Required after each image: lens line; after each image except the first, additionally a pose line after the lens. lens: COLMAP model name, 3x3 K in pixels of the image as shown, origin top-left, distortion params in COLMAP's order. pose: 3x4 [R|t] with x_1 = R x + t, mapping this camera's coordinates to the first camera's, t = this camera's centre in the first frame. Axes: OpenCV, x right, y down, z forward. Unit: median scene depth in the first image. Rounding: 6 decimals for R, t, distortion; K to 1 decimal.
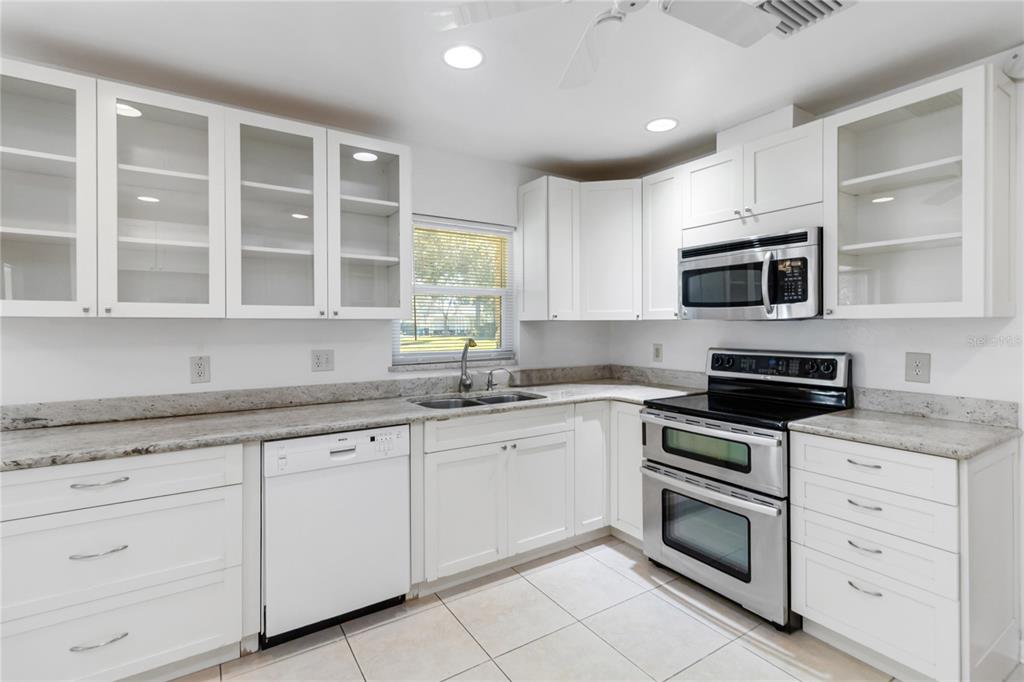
lens RADIAL K [[480.6, 0, 510.9], [0, 480.6, 323.6], [0, 0, 1]] dist [-0.003796, 0.001769]
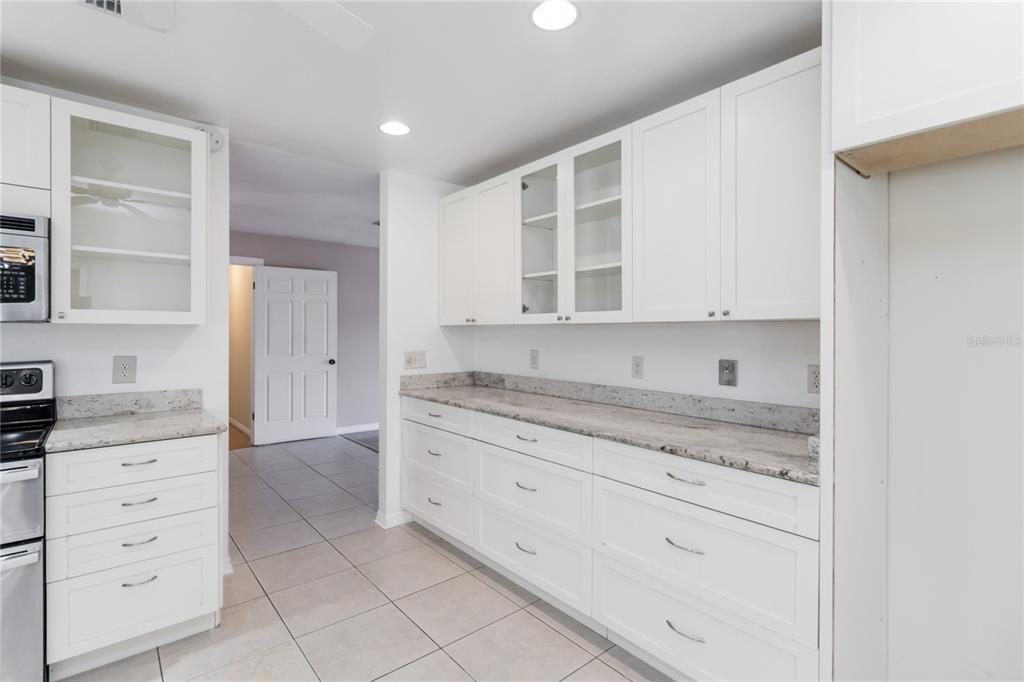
lens RADIAL K [[480.6, 0, 510.3], [0, 480.6, 333.0], [0, 0, 1]] dist [-0.003796, 0.001769]
pose [[-0.128123, -0.001836, 0.991757, -0.331070], [-0.007537, 0.999971, 0.000878, 0.001148], [-0.991730, -0.007362, -0.128133, 0.269096]]
